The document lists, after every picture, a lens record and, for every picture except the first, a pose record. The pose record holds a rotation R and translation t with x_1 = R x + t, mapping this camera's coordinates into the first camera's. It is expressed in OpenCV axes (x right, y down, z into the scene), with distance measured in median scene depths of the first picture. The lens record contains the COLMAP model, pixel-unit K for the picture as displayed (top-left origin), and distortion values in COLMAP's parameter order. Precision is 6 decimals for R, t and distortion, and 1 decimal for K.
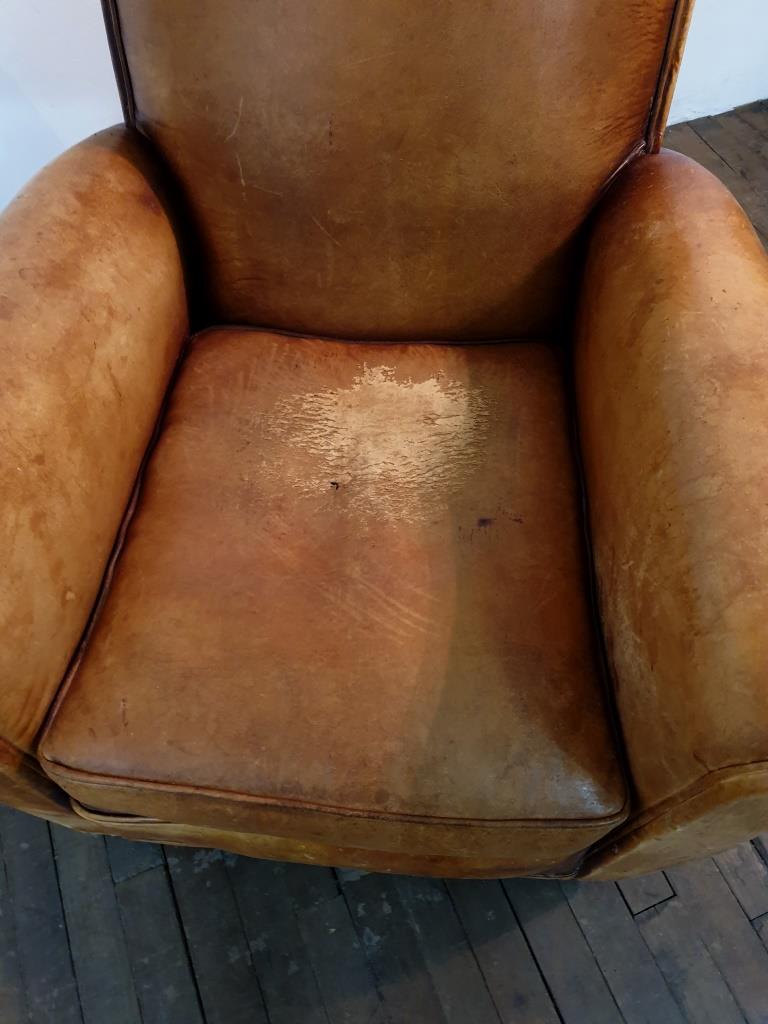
lens RADIAL K [[814.4, 0, 382.5], [0, 814.4, 519.2], [0, 0, 1]] dist [0.006518, 0.012320]
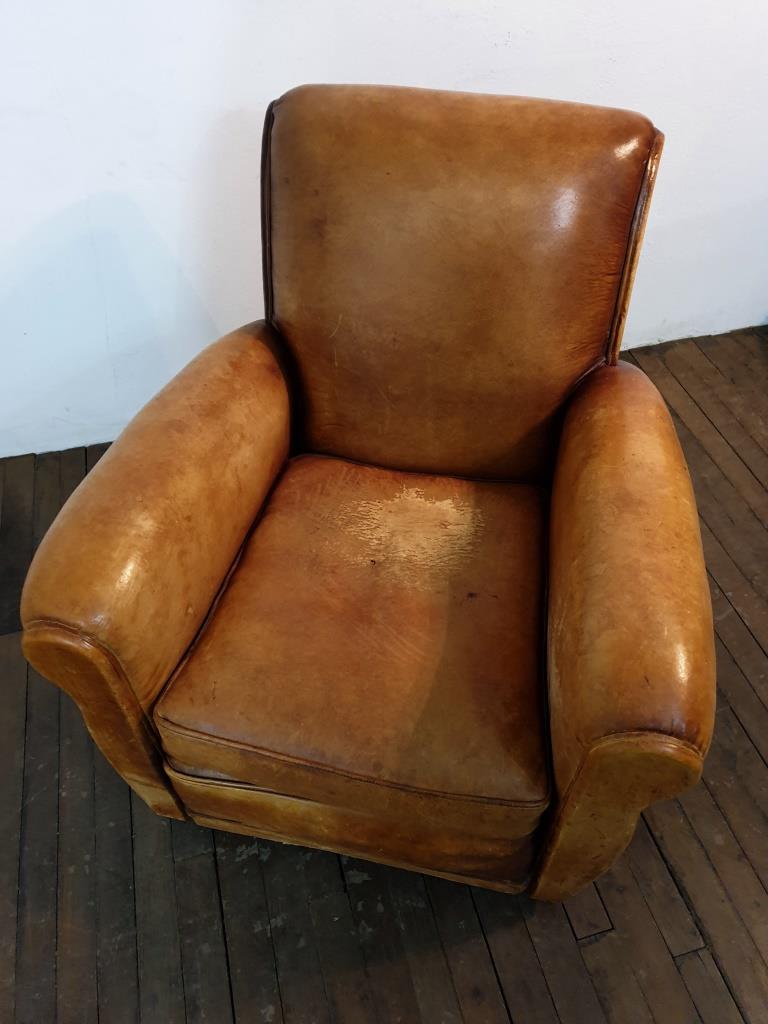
lens RADIAL K [[786.0, 0, 395.5], [0, 786.0, 505.5], [0, 0, 1]] dist [0.036112, -0.008444]
pose [[0.992642, 0.090651, -0.080270, 0.087706], [-0.105094, 0.974278, -0.199344, 0.140068], [0.060134, 0.206313, 0.976637, -0.410404]]
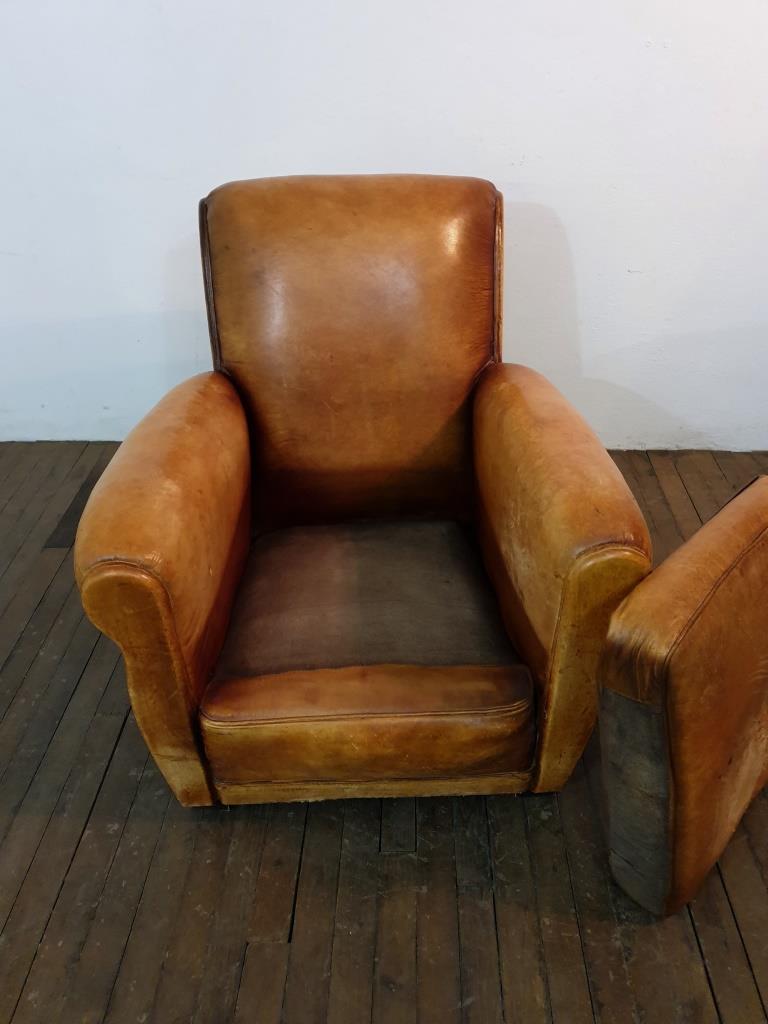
lens RADIAL K [[775.8, 0, 384.0], [0, 775.8, 512.0], [0, 0, 1]] dist [0.043523, -0.002180]
pose [[0.992950, -0.081694, 0.085889, -0.127946], [0.109706, 0.907772, -0.404865, 0.624130], [-0.044893, 0.411433, 0.910334, -0.539221]]
